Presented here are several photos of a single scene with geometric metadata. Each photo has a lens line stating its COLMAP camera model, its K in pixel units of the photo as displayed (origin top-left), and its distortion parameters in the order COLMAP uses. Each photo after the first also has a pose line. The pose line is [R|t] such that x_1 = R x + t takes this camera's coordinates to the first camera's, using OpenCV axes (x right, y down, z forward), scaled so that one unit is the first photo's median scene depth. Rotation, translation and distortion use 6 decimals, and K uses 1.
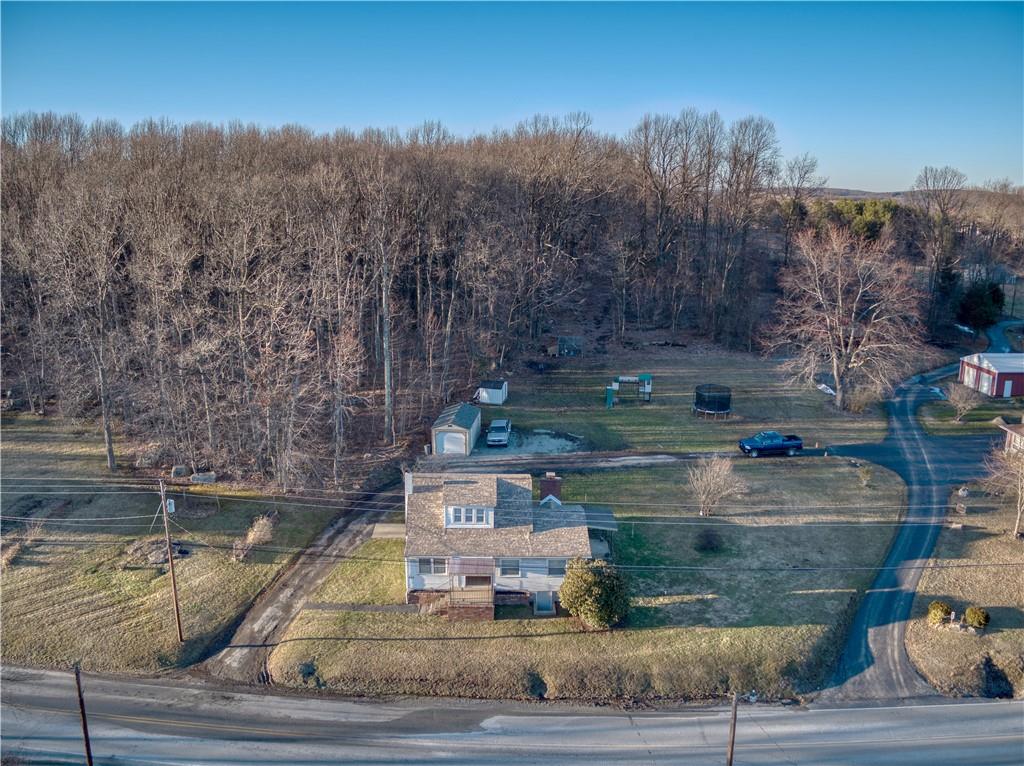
lens RADIAL K [[883.7, 0, 512.0], [0, 883.7, 383.0], [0, 0, 1]] dist [-0.228530, 0.126864]
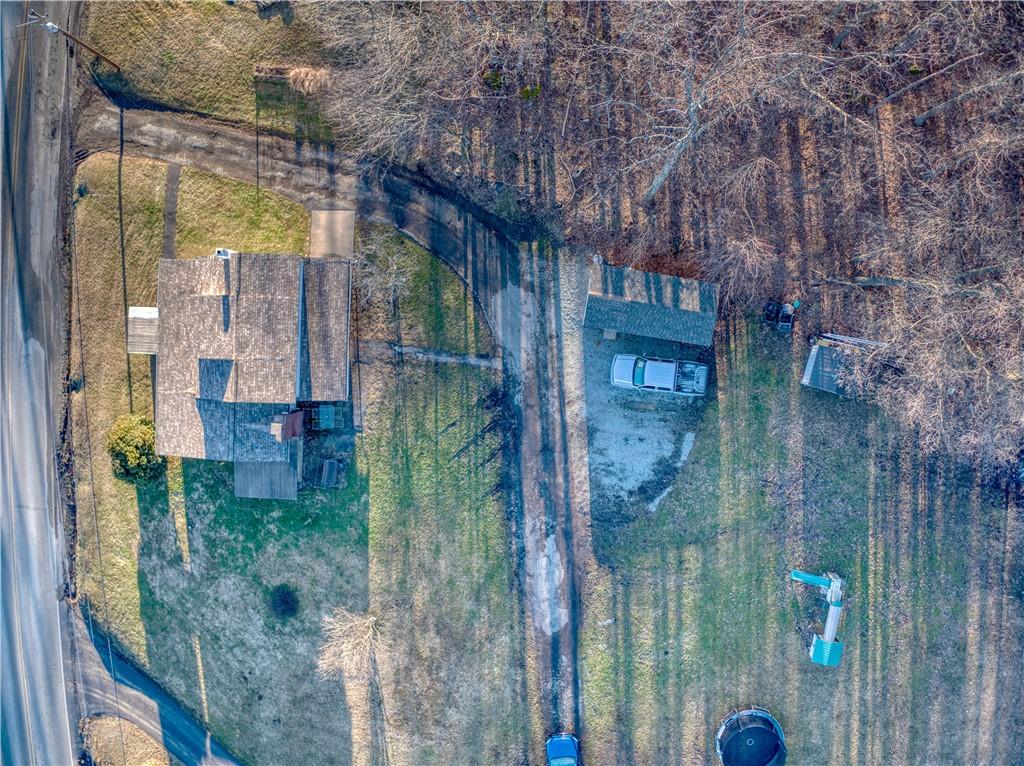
lens RADIAL K [[883.7, 0, 512.0], [0, 883.7, 383.0], [0, 0, 1]] dist [-0.228530, 0.126864]
pose [[-0.046827, 0.998279, 0.035314, -0.038663], [-0.196633, -0.043873, 0.979495, -0.788025], [0.979358, 0.038923, 0.198349, 1.183720]]
